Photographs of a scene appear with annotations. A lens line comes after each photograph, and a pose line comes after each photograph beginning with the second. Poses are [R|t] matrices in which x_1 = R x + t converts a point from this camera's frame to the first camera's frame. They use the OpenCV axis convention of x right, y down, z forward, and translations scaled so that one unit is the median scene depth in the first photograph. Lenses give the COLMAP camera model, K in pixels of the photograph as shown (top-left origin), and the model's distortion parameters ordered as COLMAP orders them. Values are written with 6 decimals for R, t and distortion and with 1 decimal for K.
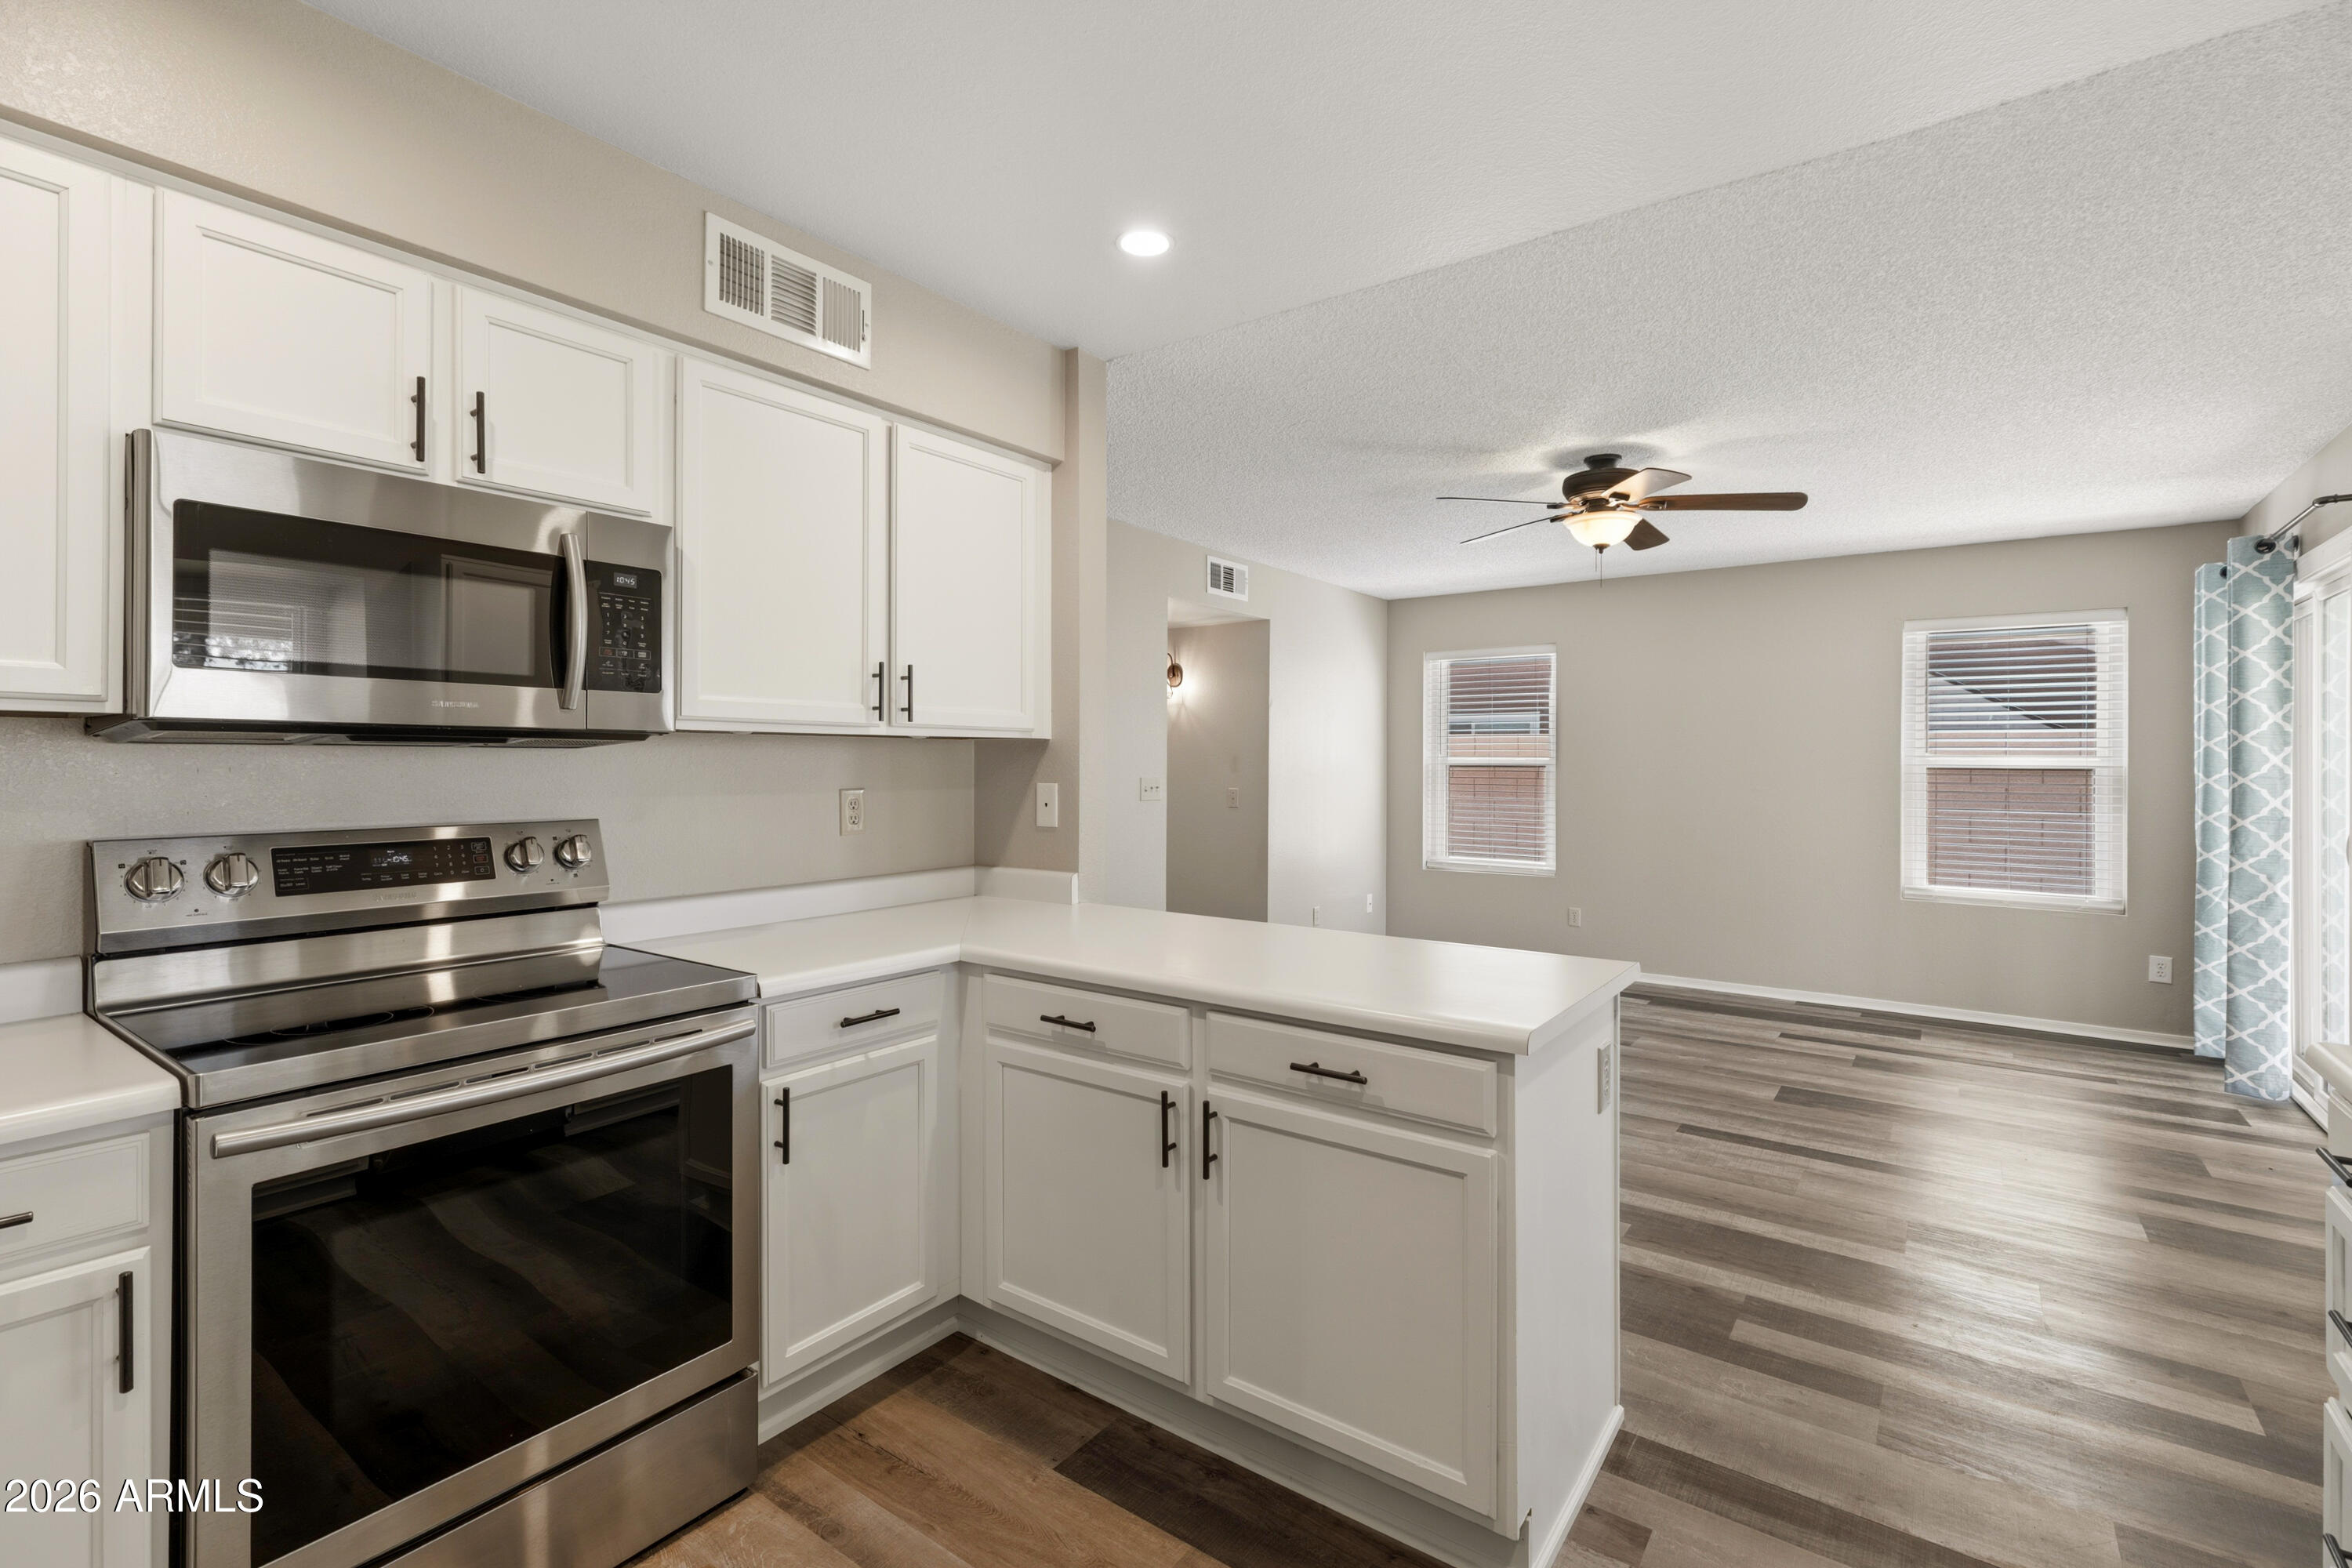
lens RADIAL K [[1068.1, 0, 1167.0], [0, 1068.1, 761.5], [0, 0, 1]] dist [0.009411, -0.000769]
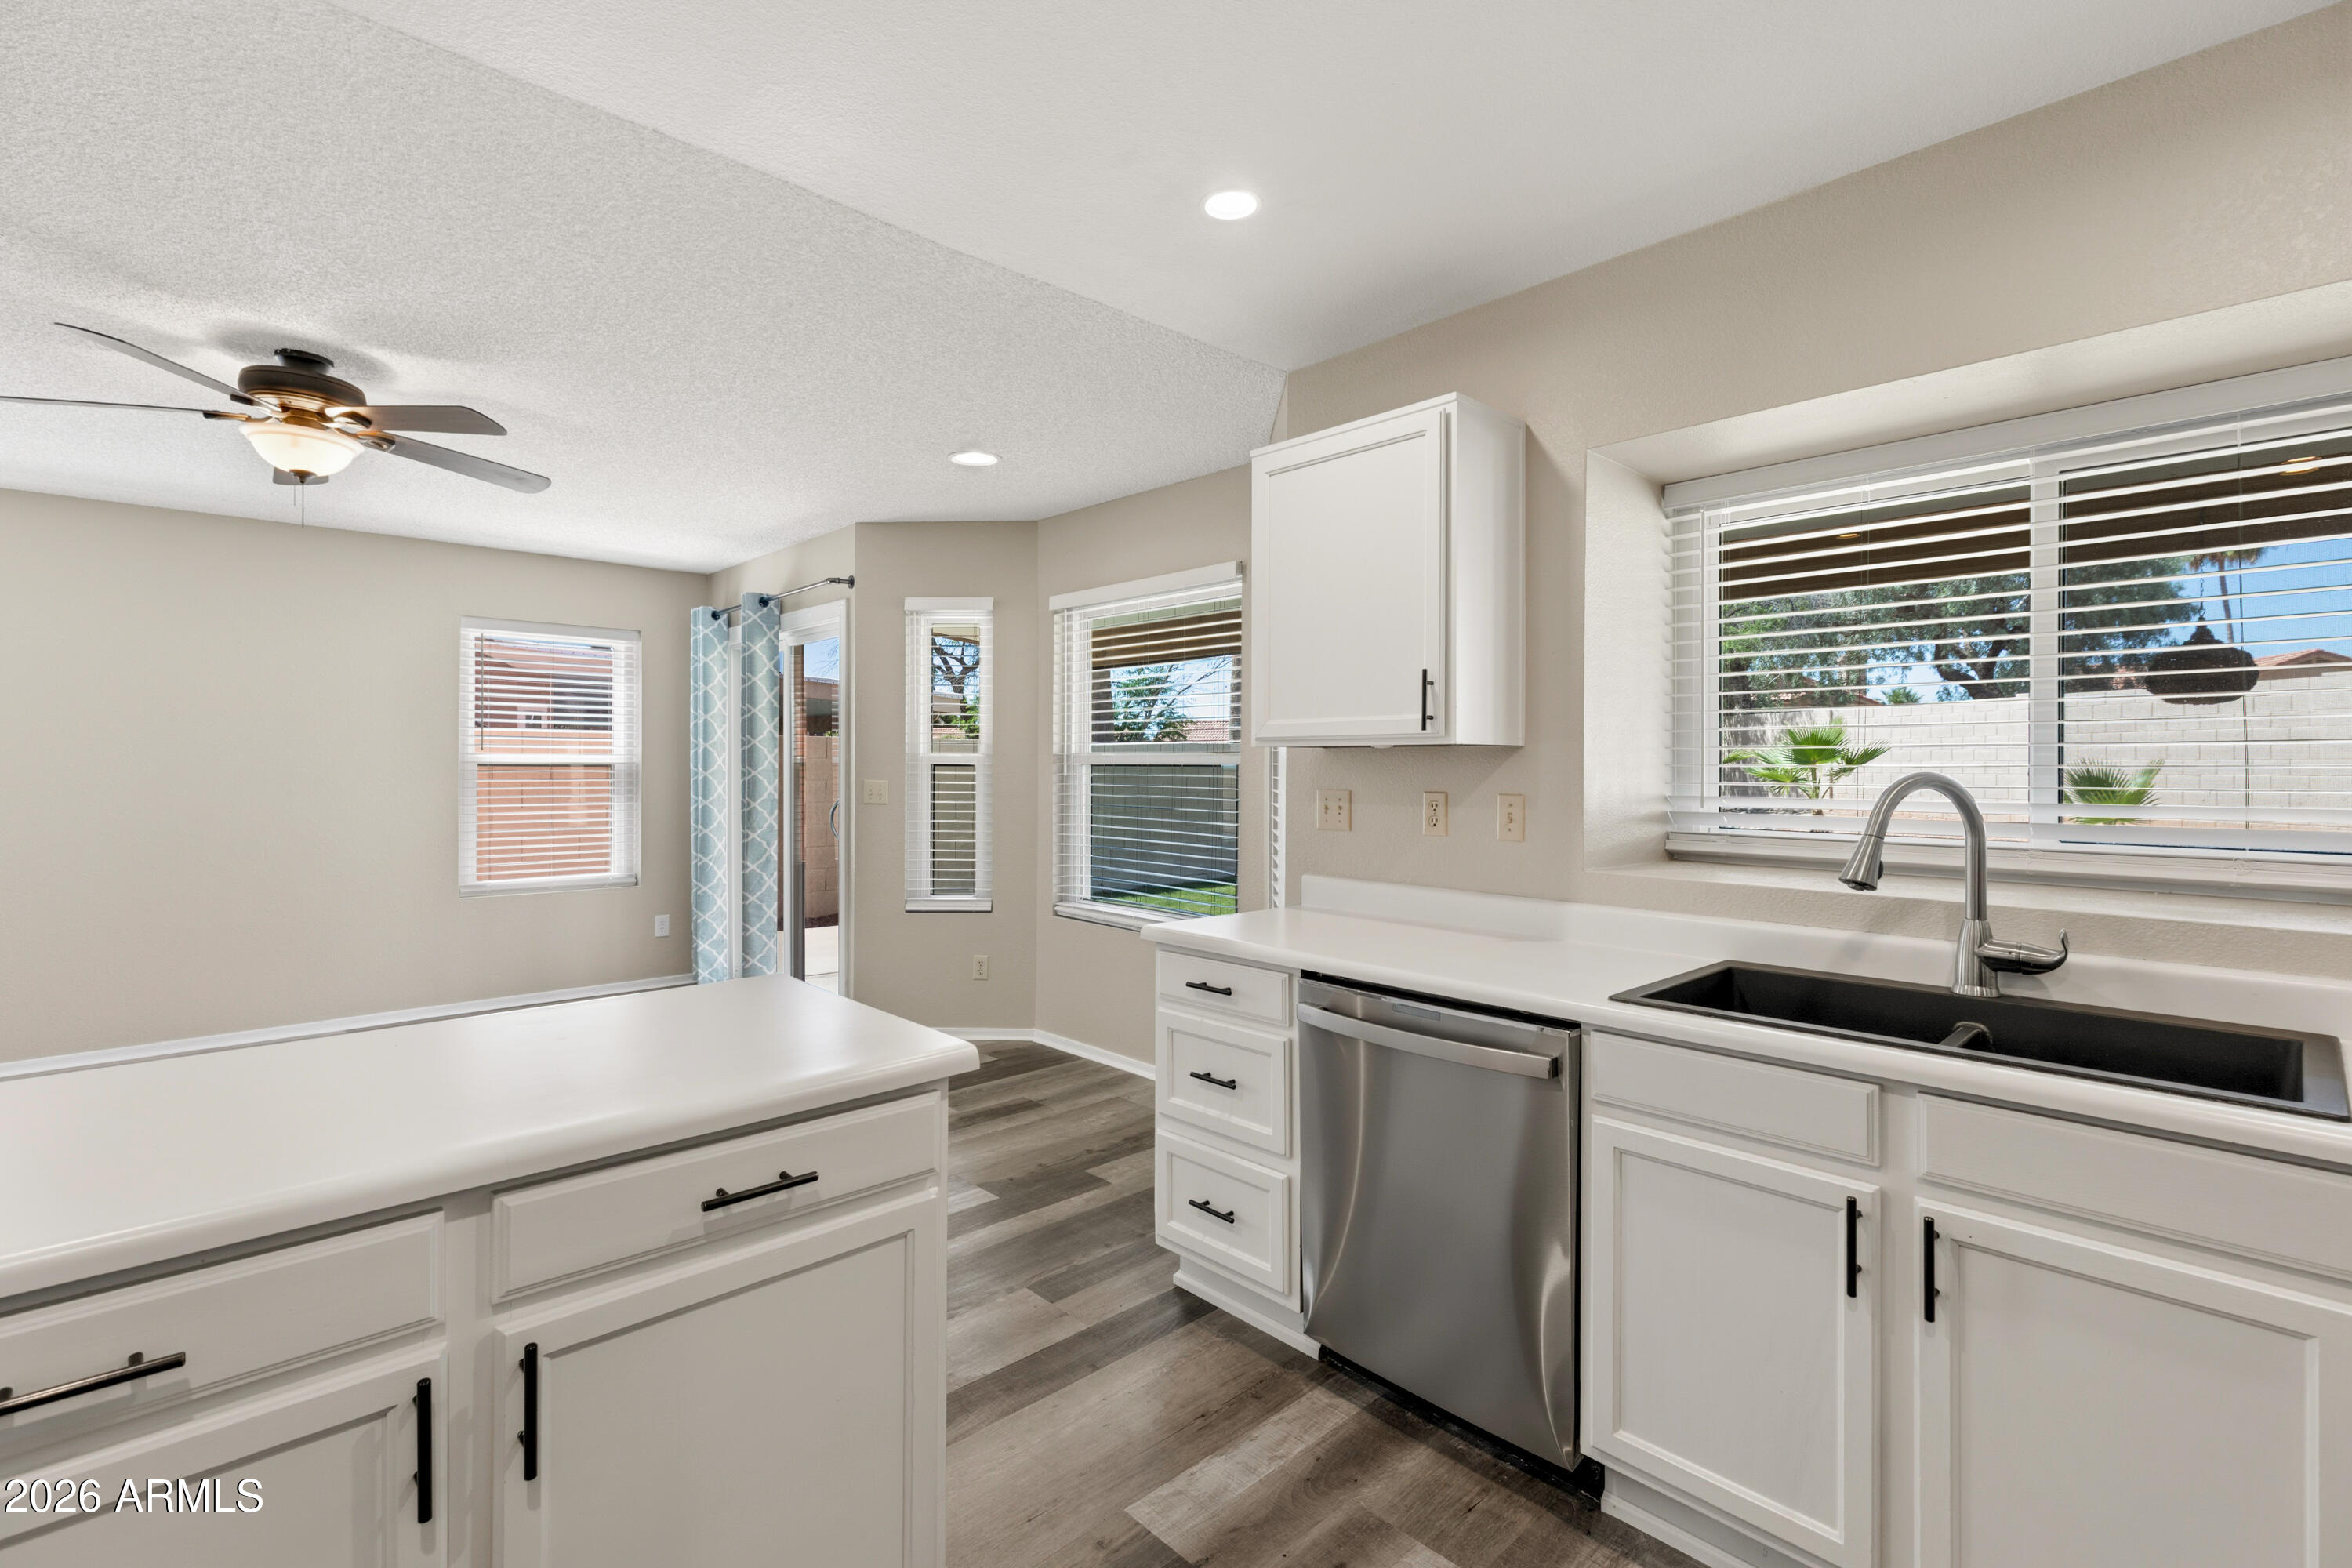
lens RADIAL K [[1068.1, 0, 1134.9], [0, 1068.1, 761.3], [0, 0, 1]] dist [0.009411, -0.000769]
pose [[0.196230, -0.000177, 0.980558, -0.224128], [-0.004953, 0.999987, 0.001171, -0.001005], [-0.980545, -0.005086, 0.196226, 0.268377]]
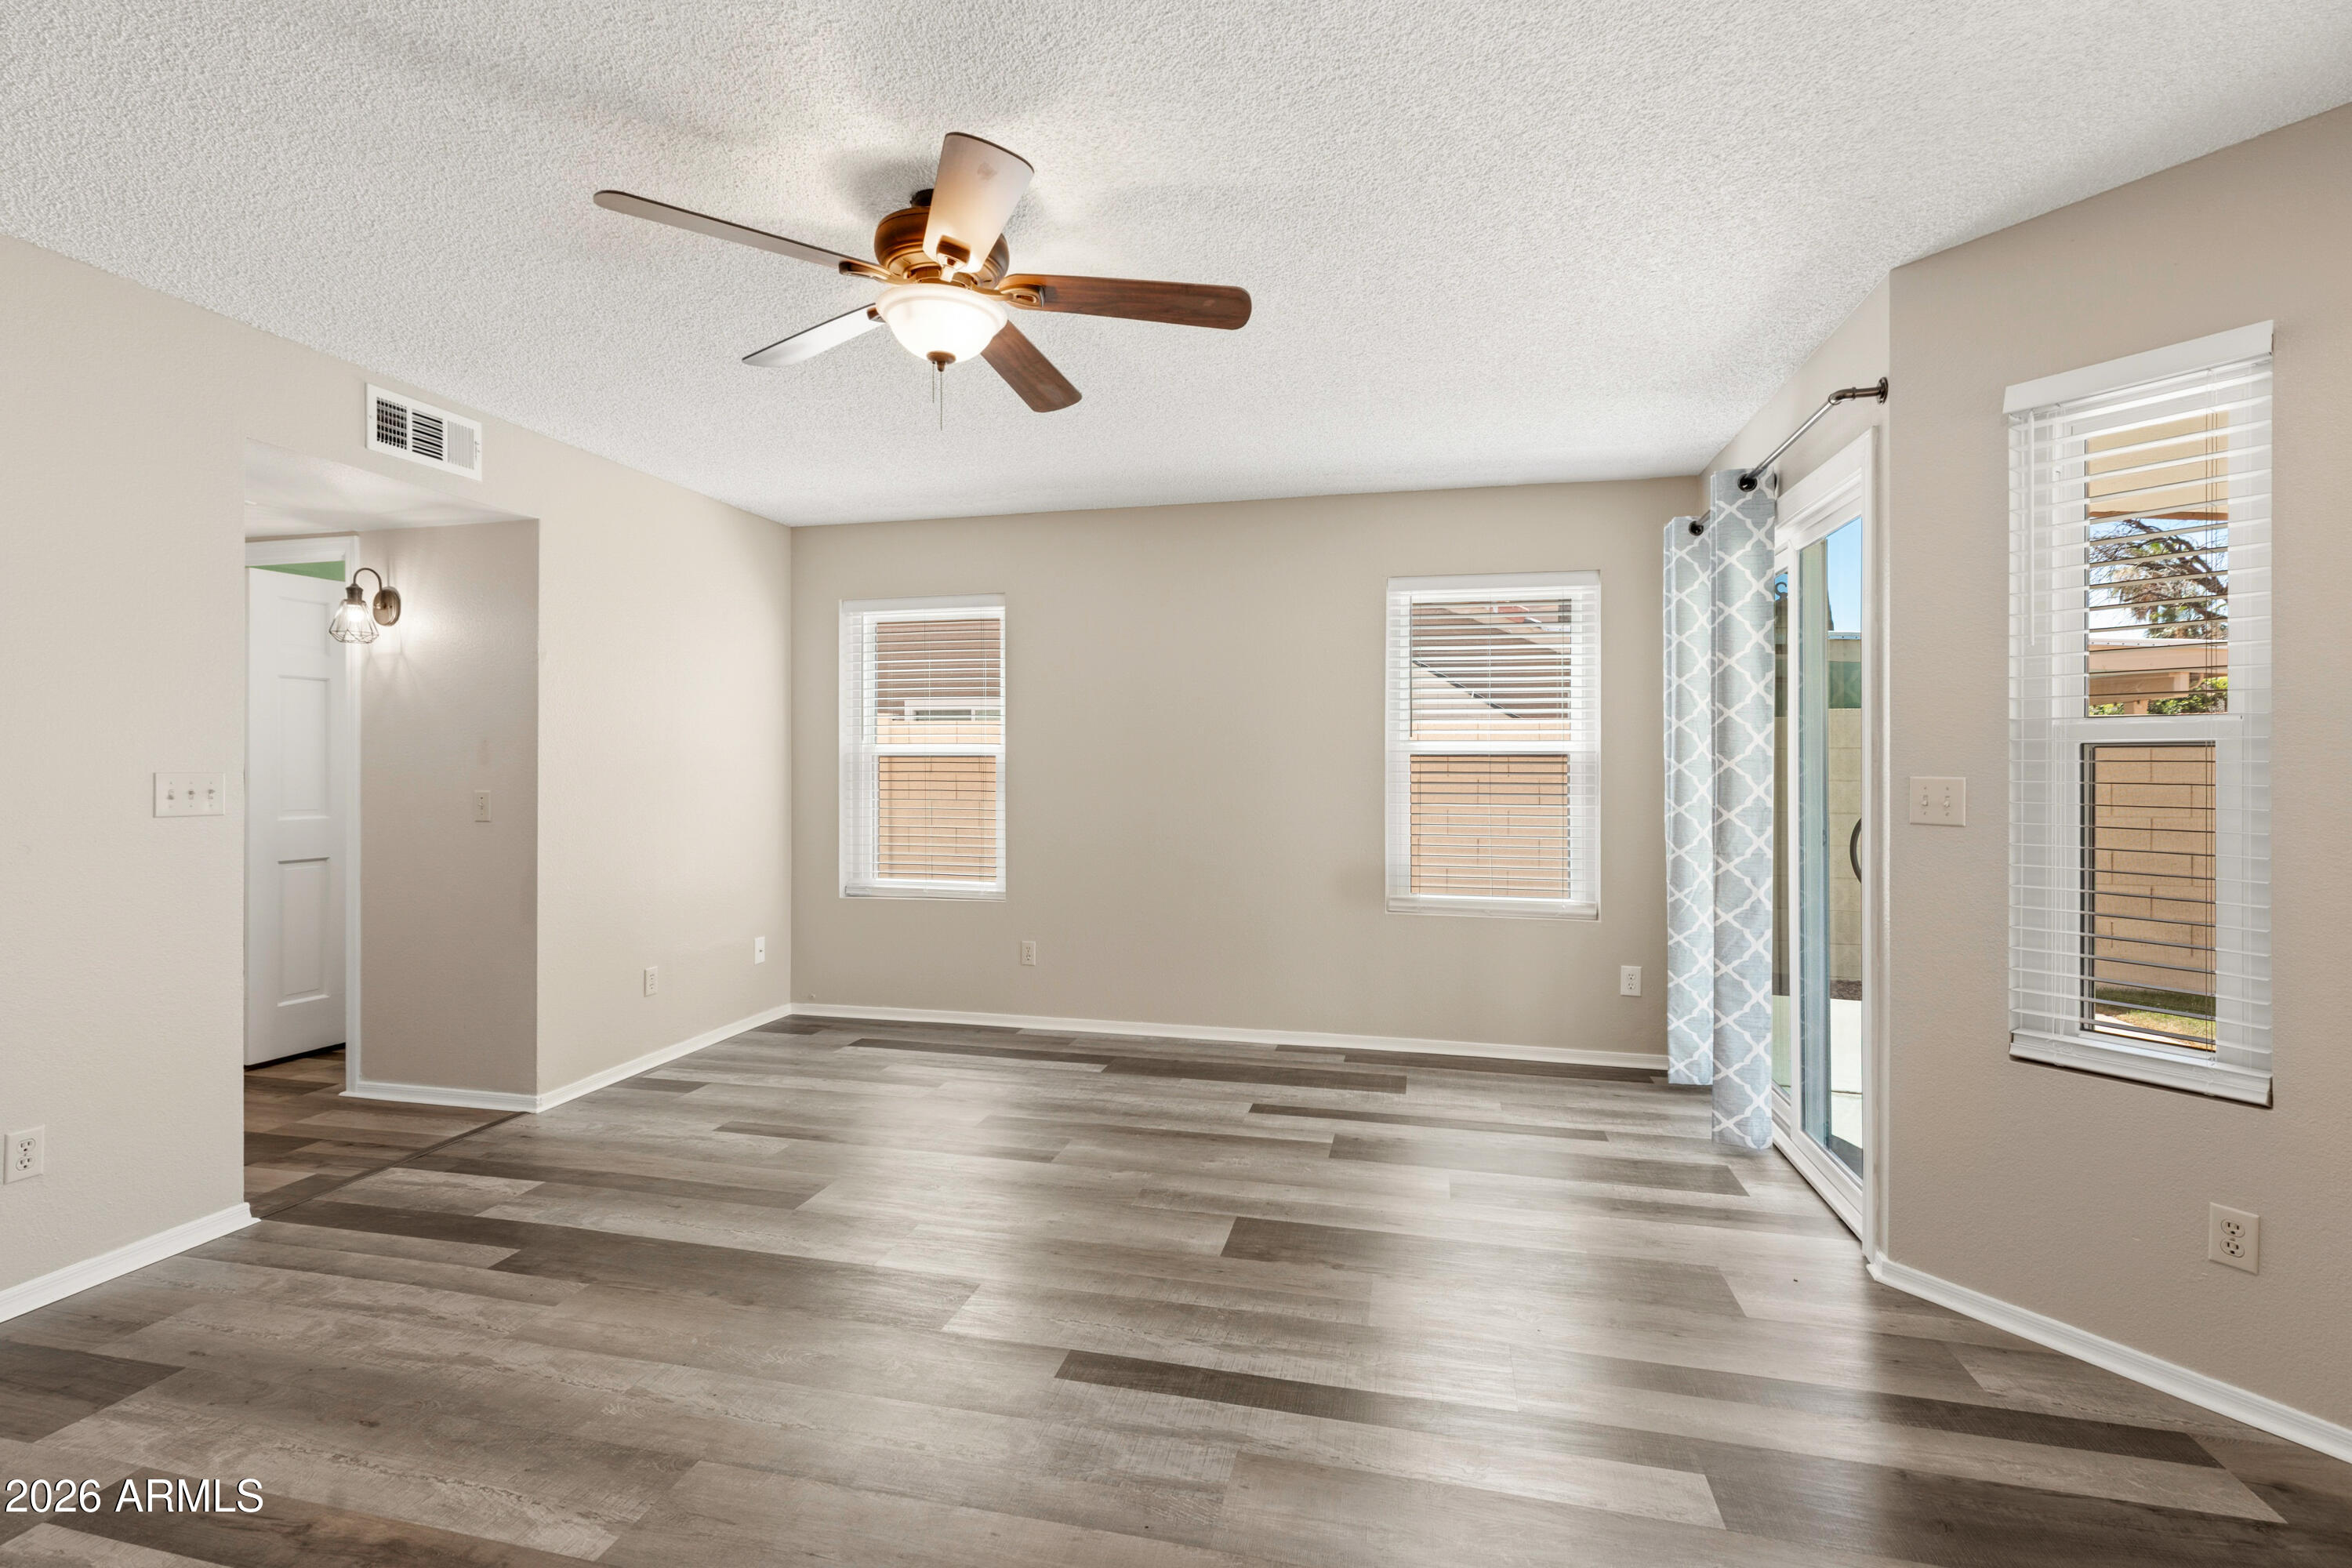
lens RADIAL K [[1068.1, 0, 1184.3], [0, 1068.1, 763.0], [0, 0, 1]] dist [0.009411, -0.000769]
pose [[0.917307, -0.004181, 0.398159, 0.289175], [0.003072, 0.999989, 0.003423, 0.012680], [-0.398169, -0.001917, 0.917310, 0.413624]]
